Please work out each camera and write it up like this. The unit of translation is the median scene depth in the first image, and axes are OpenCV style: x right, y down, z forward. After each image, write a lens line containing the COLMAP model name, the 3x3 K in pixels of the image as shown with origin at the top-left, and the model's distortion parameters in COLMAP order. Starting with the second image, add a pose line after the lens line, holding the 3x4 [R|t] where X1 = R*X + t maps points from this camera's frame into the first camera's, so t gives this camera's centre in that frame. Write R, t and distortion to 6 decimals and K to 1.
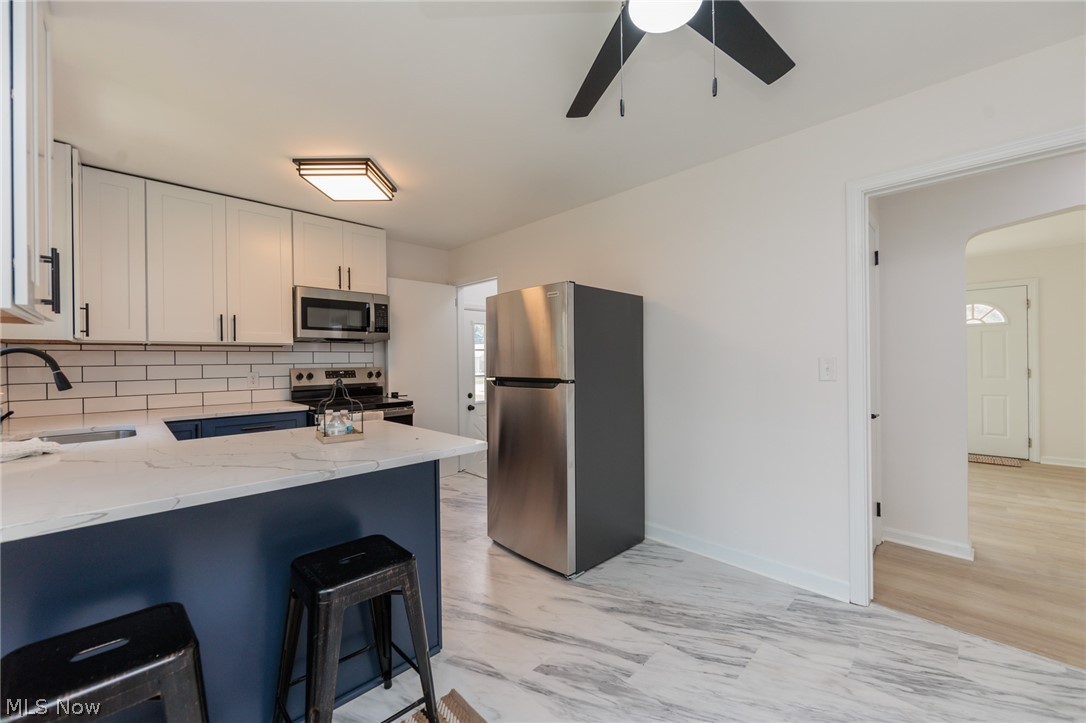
lens RADIAL K [[431.1, 0, 552.3], [0, 431.1, 361.0], [0, 0, 1]] dist [-0.005653, 0.000814]
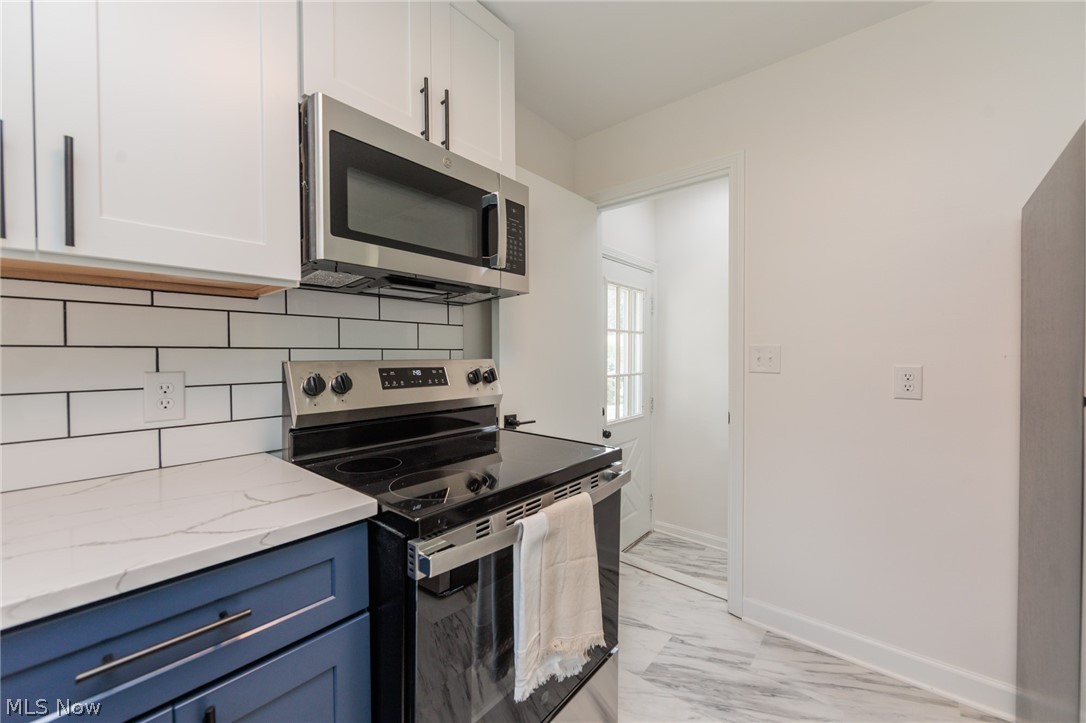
lens RADIAL K [[431.1, 0, 552.6], [0, 431.1, 362.0], [0, 0, 1]] dist [-0.005653, 0.000814]
pose [[0.995986, 0.010991, 0.088835, -0.426699], [-0.012705, 0.999743, 0.018756, 0.009069], [-0.088606, -0.019809, 0.995870, 0.641268]]
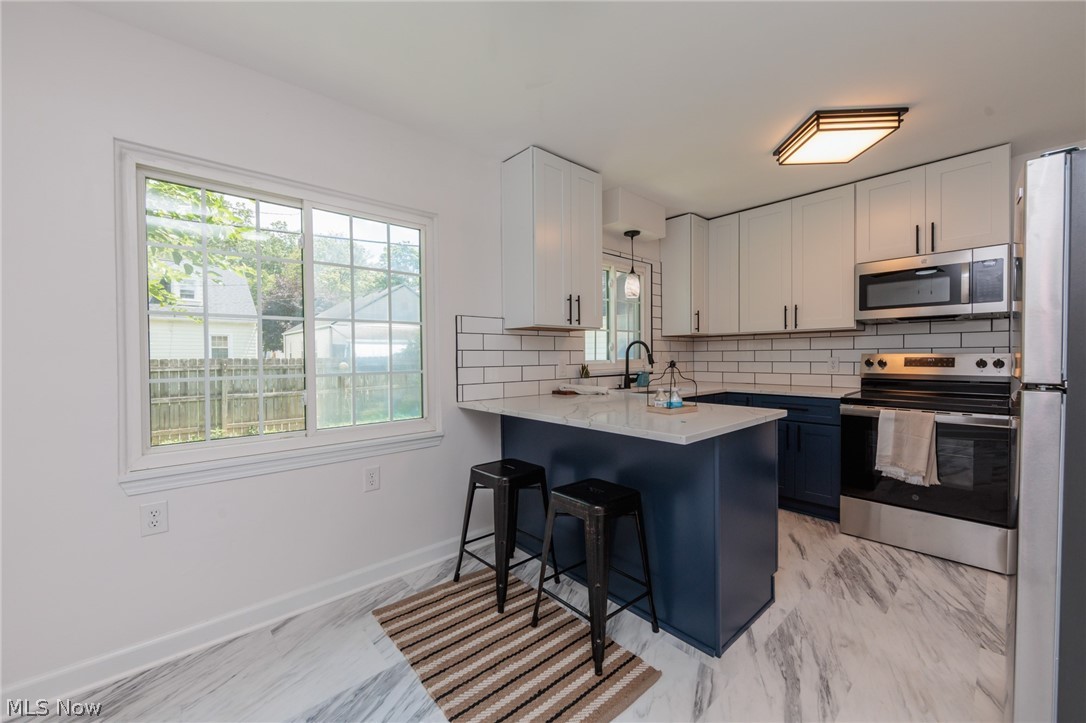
lens RADIAL K [[431.1, 0, 543.7], [0, 431.1, 362.3], [0, 0, 1]] dist [-0.005653, 0.000814]
pose [[-0.071070, 0.027103, -0.997103, 0.359978], [0.007571, 0.999617, 0.026631, 0.005733], [0.997443, -0.005656, -0.071248, 0.374839]]
